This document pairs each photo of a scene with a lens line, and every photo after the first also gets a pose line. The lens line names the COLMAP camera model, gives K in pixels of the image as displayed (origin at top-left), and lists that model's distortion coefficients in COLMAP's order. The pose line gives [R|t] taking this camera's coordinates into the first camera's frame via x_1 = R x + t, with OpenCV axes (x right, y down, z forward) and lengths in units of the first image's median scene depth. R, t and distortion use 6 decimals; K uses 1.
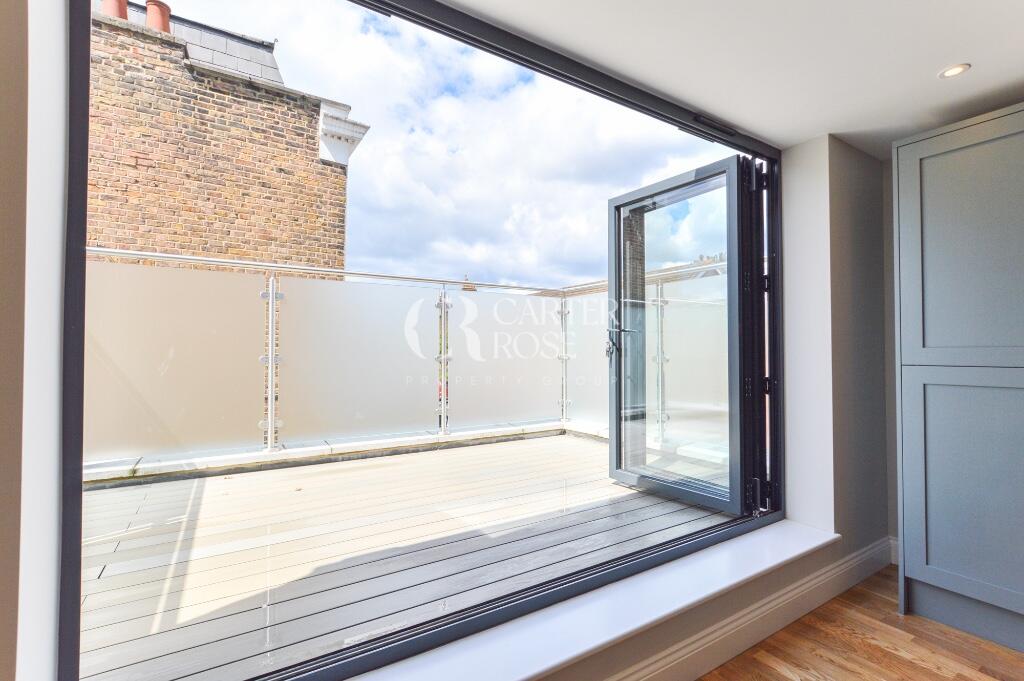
lens RADIAL K [[464.2, 0, 517.5], [0, 464.2, 341.4], [0, 0, 1]] dist [0.000287, 0.000430]
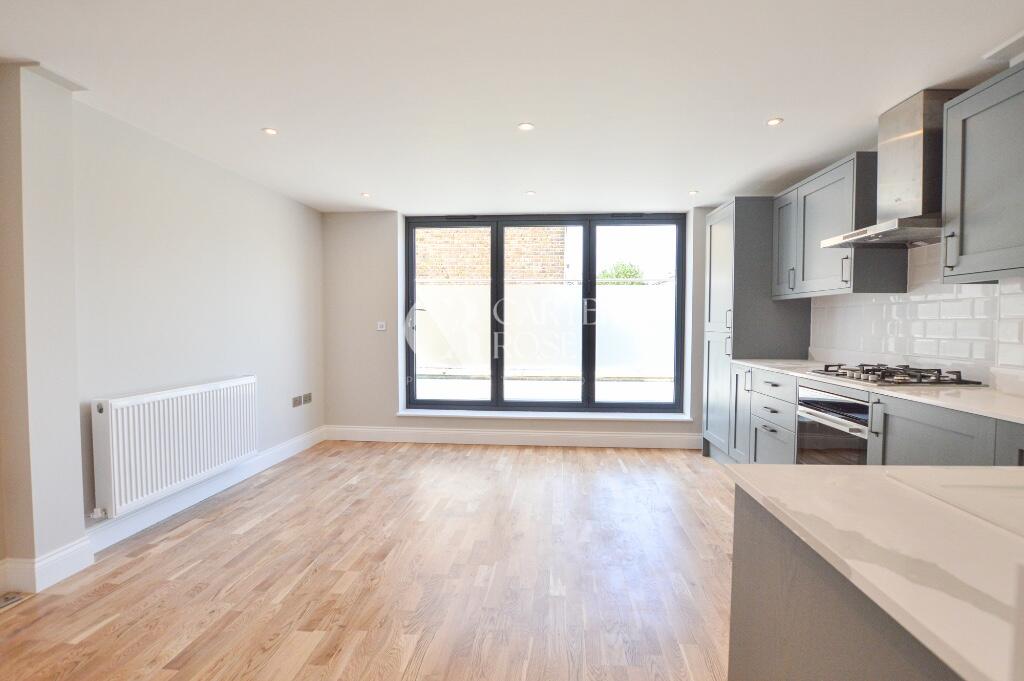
lens RADIAL K [[483.3, 0, 522.0], [0, 483.3, 341.0], [0, 0, 1]] dist [-0.027117, 0.000110]
pose [[0.805696, 0.025798, -0.591767, 0.509208], [0.009084, 0.998395, 0.055892, -0.009153], [0.592260, -0.050407, 0.804169, -0.397812]]
